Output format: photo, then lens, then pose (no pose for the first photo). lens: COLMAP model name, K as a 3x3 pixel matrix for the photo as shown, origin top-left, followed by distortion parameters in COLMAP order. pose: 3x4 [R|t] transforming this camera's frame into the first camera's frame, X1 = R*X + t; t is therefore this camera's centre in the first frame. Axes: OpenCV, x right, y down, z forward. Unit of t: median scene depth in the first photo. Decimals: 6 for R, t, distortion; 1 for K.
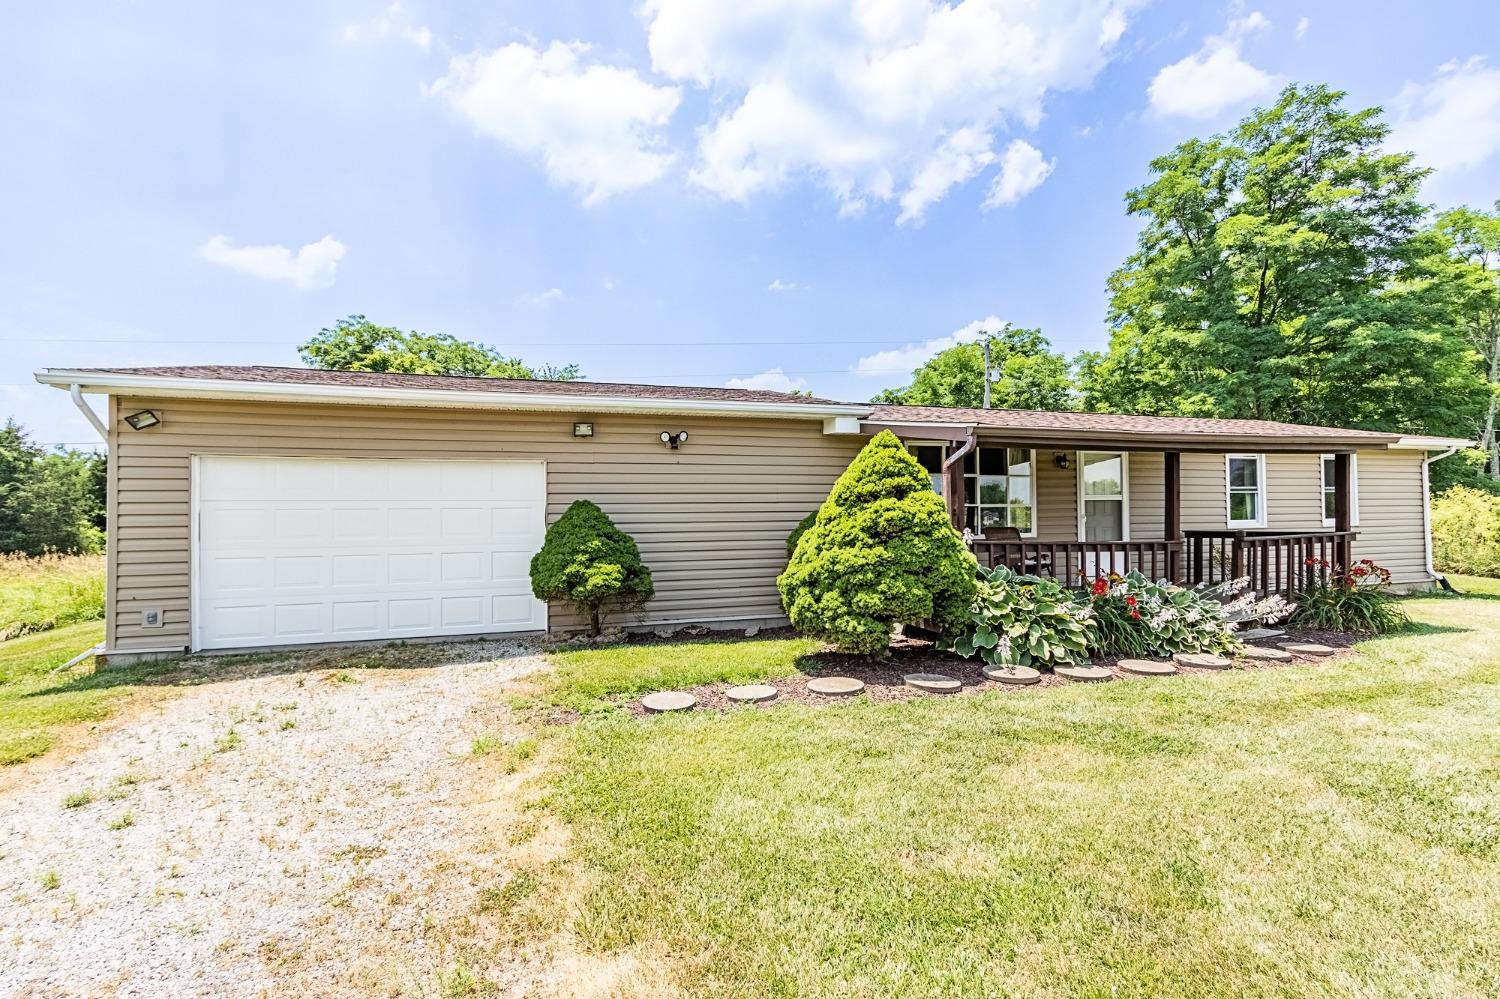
lens RADIAL K [[701.5, 0, 743.1], [0, 701.5, 504.9], [0, 0, 1]] dist [0.017907, -0.012980]
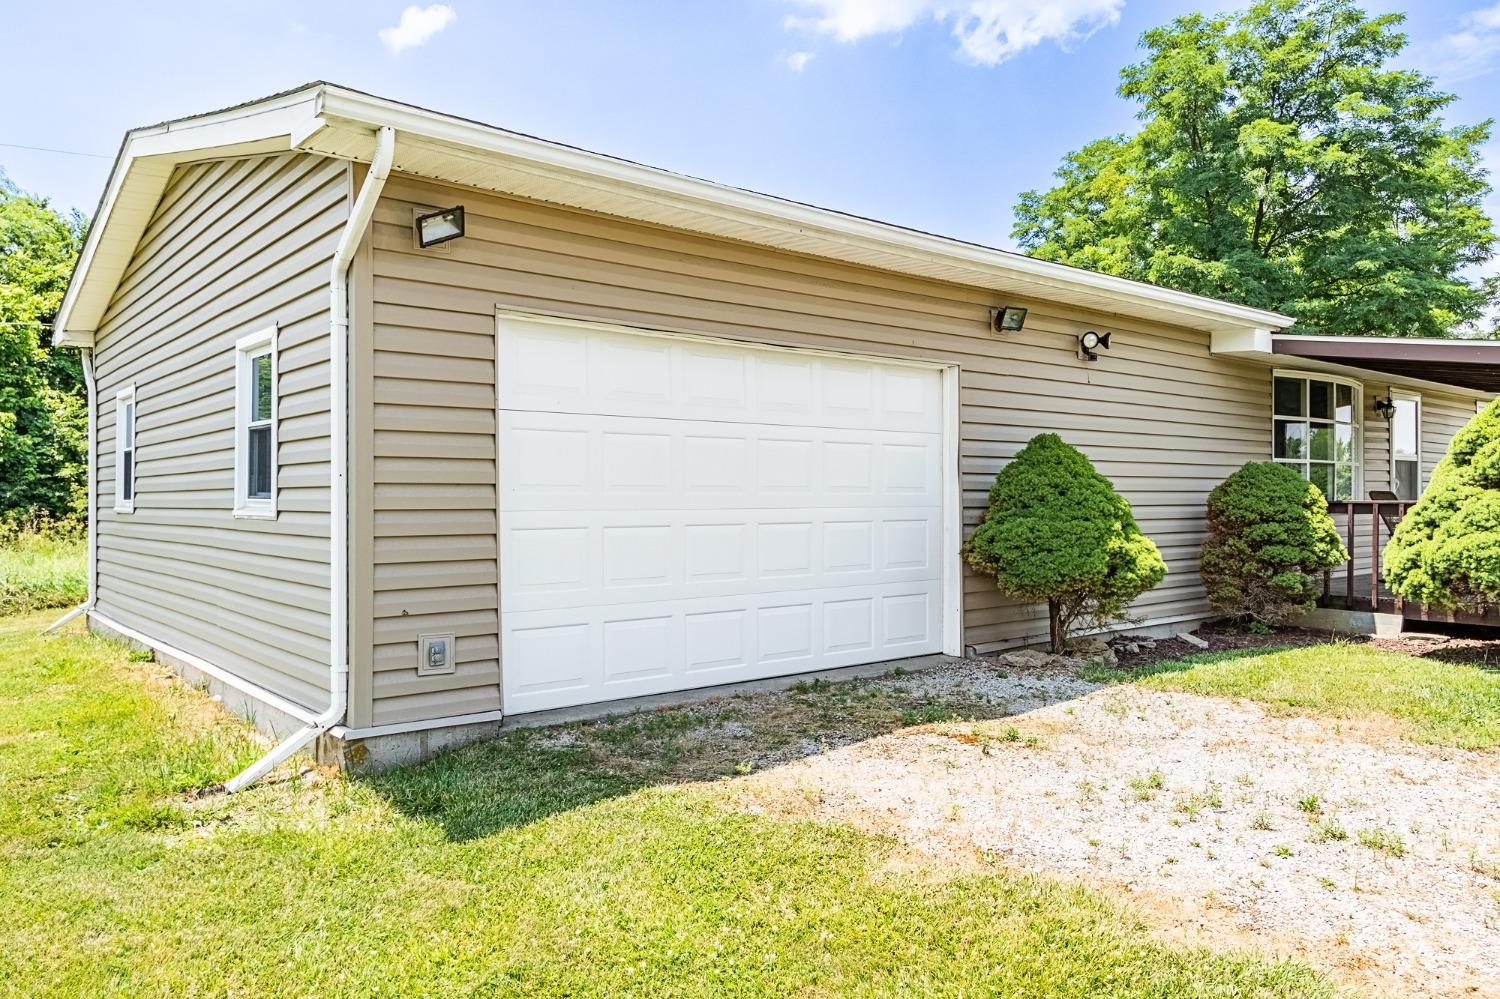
lens RADIAL K [[1085.1, 0, 744.5], [0, 1085.1, 492.2], [0, 0, 1]] dist [-0.002649, 0.007688]
pose [[0.924574, 0.008609, 0.380905, -0.623231], [-0.009662, 0.999953, 0.000853, 0.034153], [-0.380880, -0.004469, 0.924614, 0.175439]]
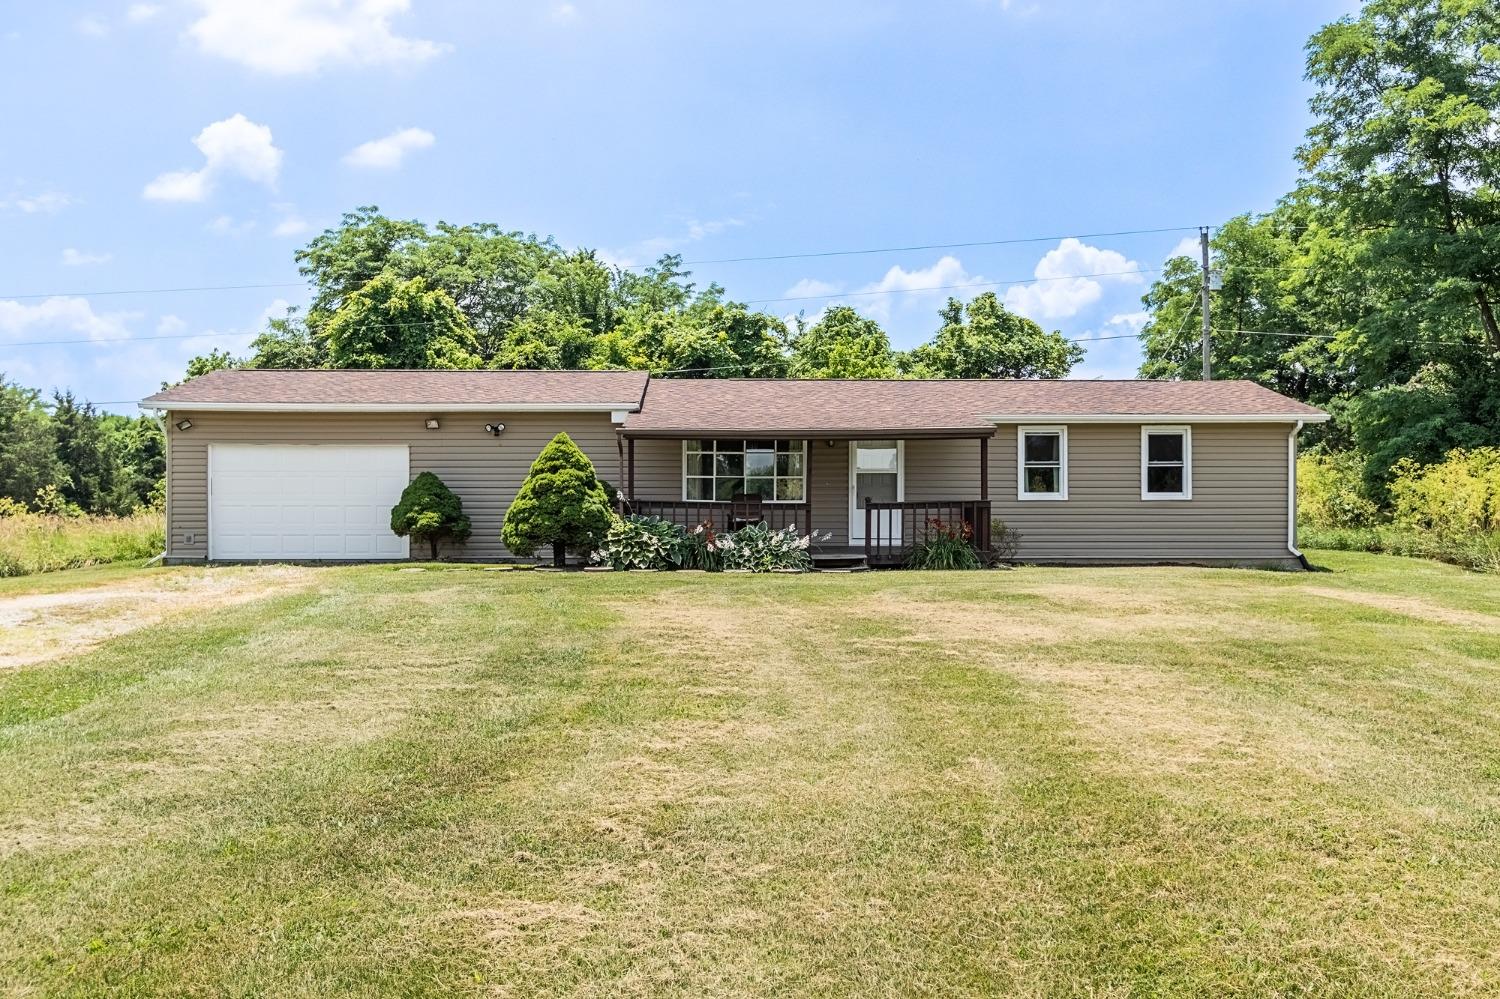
lens RADIAL K [[1486.3, 0, 754.3], [0, 1486.3, 497.2], [0, 0, 1]] dist [0.017429, 0.007557]
pose [[0.961591, 0.010676, -0.274278, 1.014185], [-0.005785, 0.999810, 0.018634, -0.012006], [0.274424, -0.016331, 0.961470, -1.443516]]
